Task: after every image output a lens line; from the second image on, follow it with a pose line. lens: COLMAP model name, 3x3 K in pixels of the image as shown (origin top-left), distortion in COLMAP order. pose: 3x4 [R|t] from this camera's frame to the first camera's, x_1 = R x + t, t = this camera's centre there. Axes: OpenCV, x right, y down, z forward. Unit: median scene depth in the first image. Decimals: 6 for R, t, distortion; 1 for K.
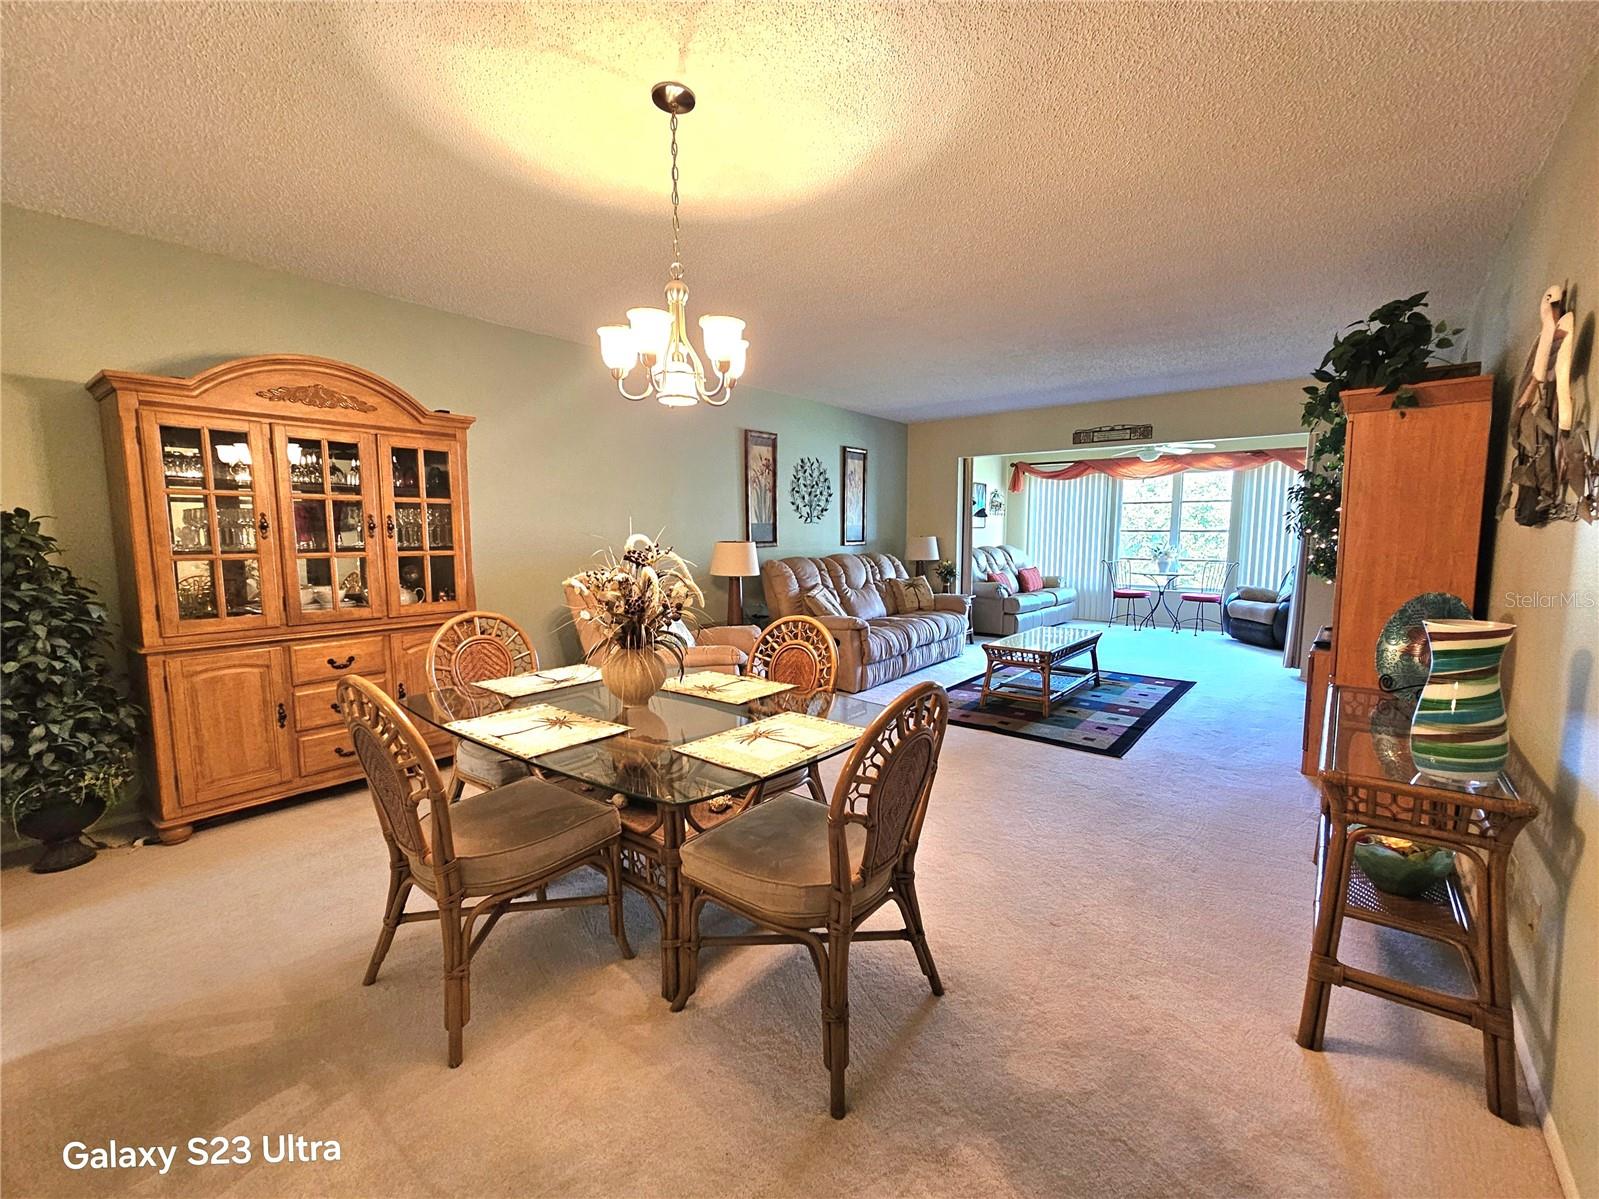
lens RADIAL K [[683.5, 0, 805.5], [0, 683.5, 608.7], [0, 0, 1]] dist [-0.000339, -0.000153]
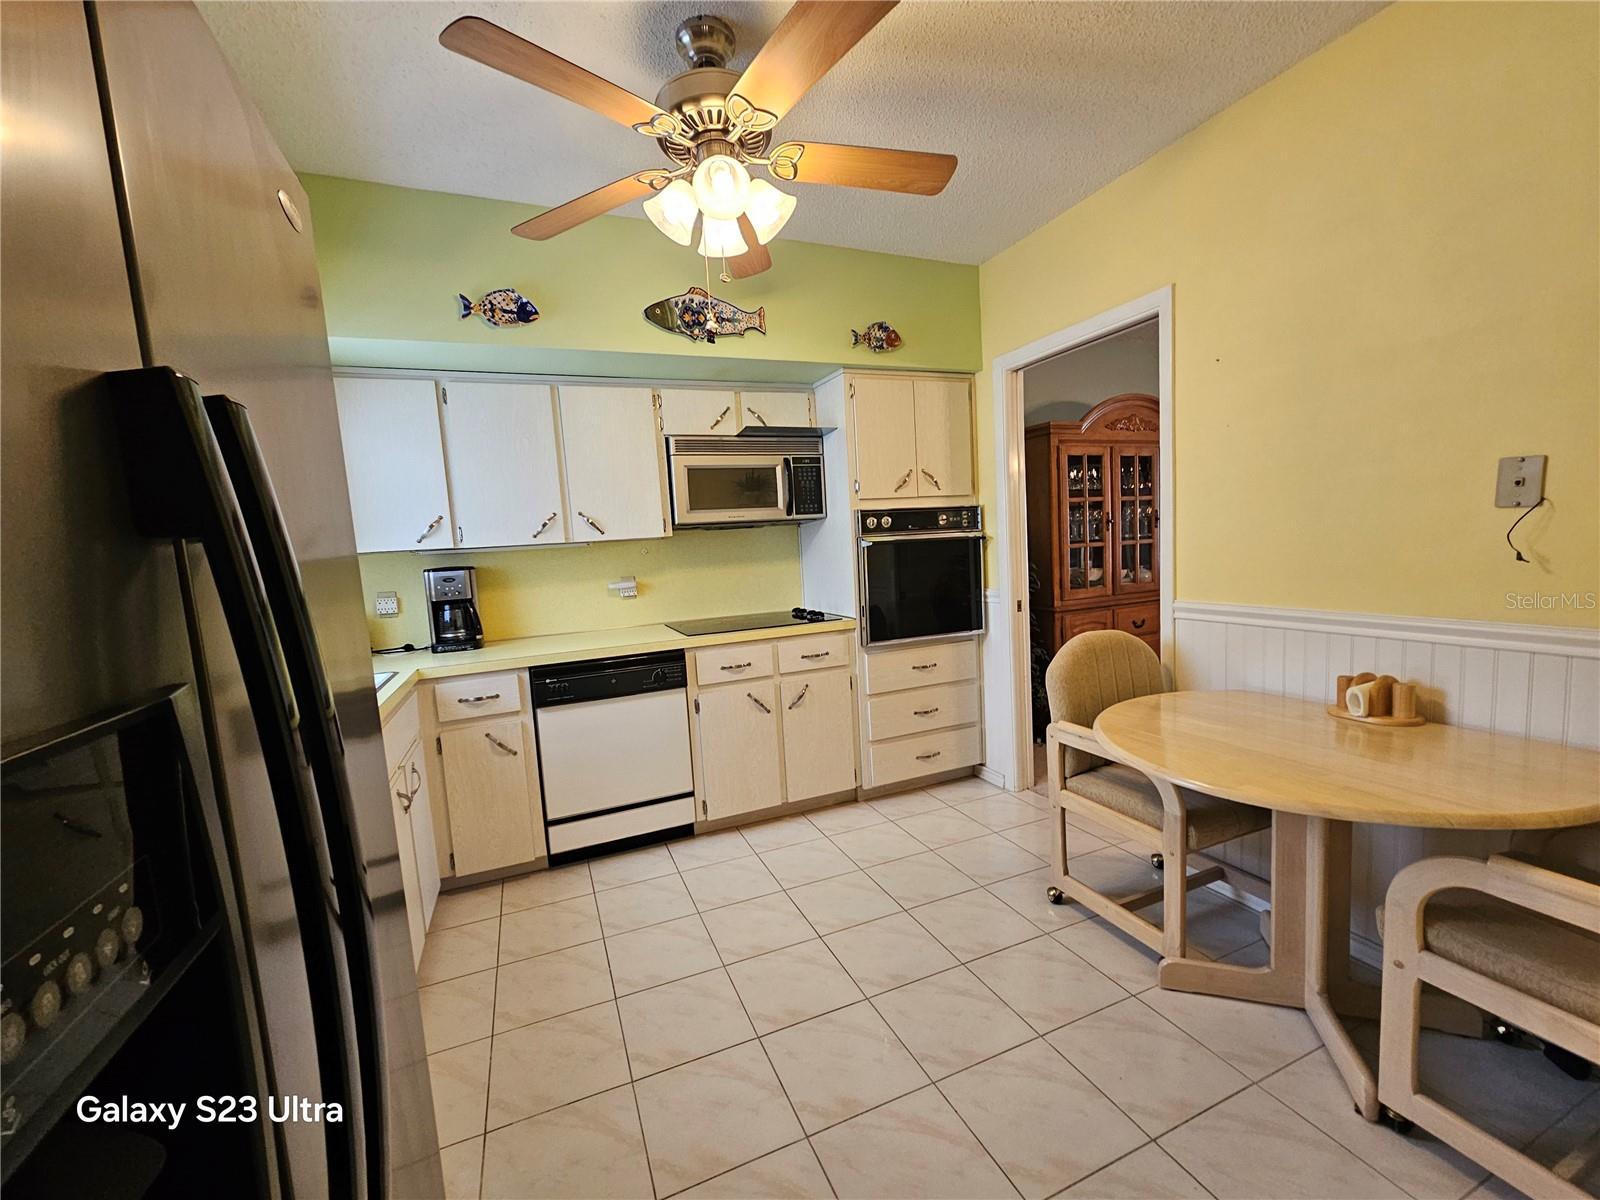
lens RADIAL K [[650.2, 0, 812.3], [0, 650.2, 608.8], [0, 0, 1]] dist [0.000177, 0.000014]
pose [[0.882862, -0.000253, -0.469633, -0.454272], [0.001497, 0.999996, 0.002276, 0.032730], [0.469631, -0.002713, 0.882859, -0.284397]]
